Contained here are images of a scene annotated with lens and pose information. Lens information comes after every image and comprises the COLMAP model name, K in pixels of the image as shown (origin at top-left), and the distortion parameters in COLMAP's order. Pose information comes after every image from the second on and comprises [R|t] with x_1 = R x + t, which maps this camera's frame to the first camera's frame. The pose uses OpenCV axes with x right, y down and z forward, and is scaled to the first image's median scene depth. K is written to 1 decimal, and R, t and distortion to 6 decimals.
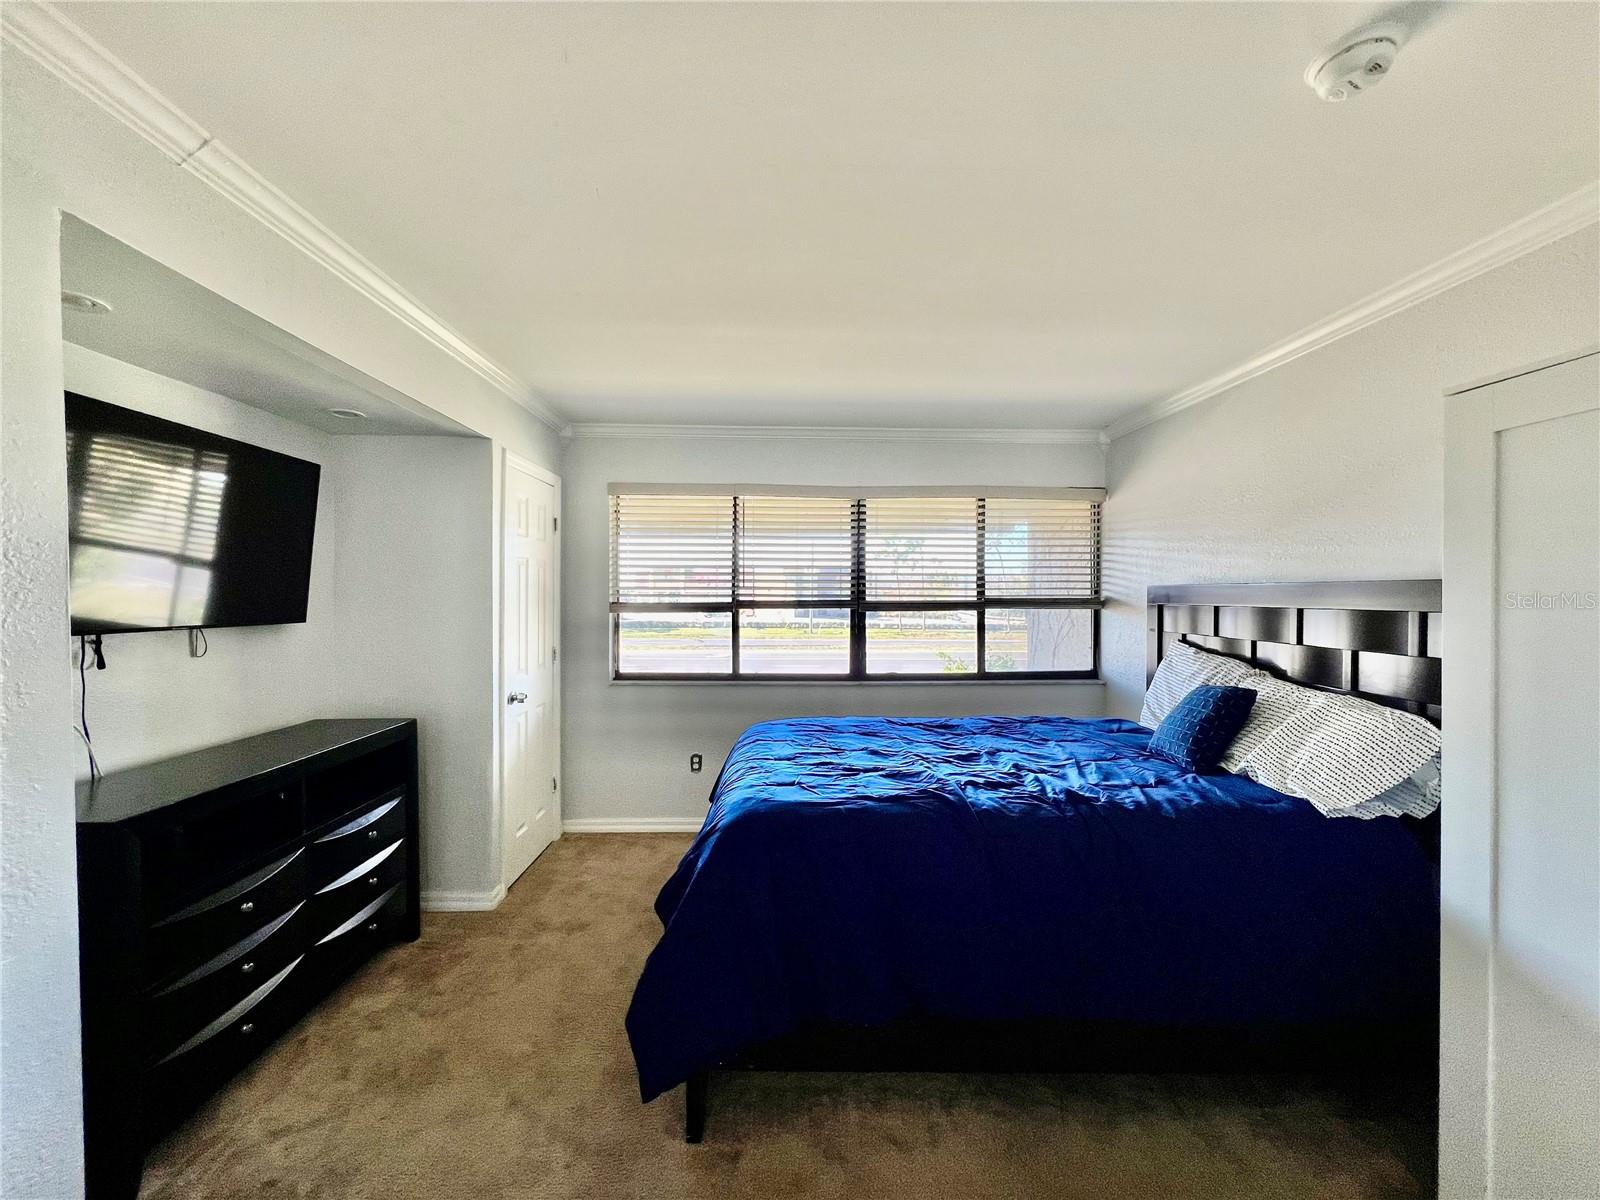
lens RADIAL K [[636.4, 0, 798.2], [0, 636.4, 596.6], [0, 0, 1]] dist [0.001050, -0.000183]
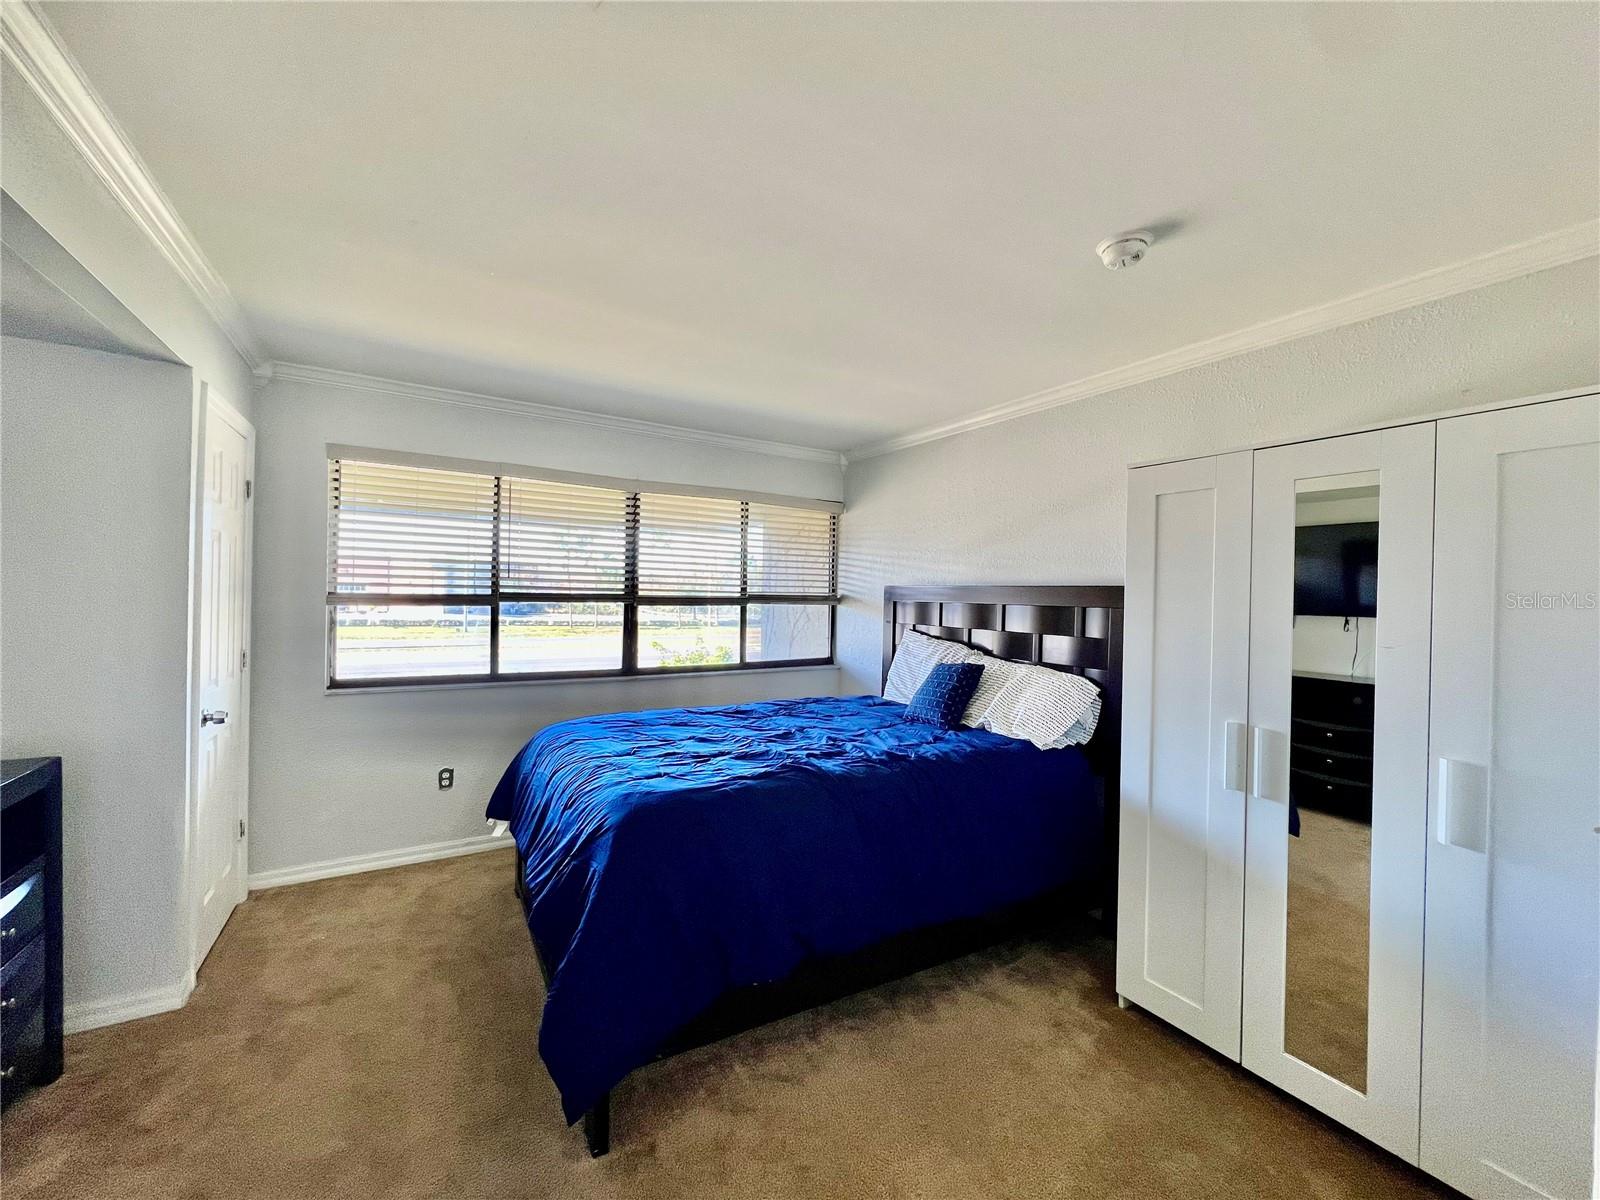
lens RADIAL K [[636.4, 0, 795.0], [0, 636.4, 596.0], [0, 0, 1]] dist [0.001050, -0.000183]
pose [[0.873361, 0.013931, 0.486874, -0.241150], [-0.016041, 0.999871, 0.000165, 0.005930], [-0.486809, -0.007954, 0.873472, 0.015759]]
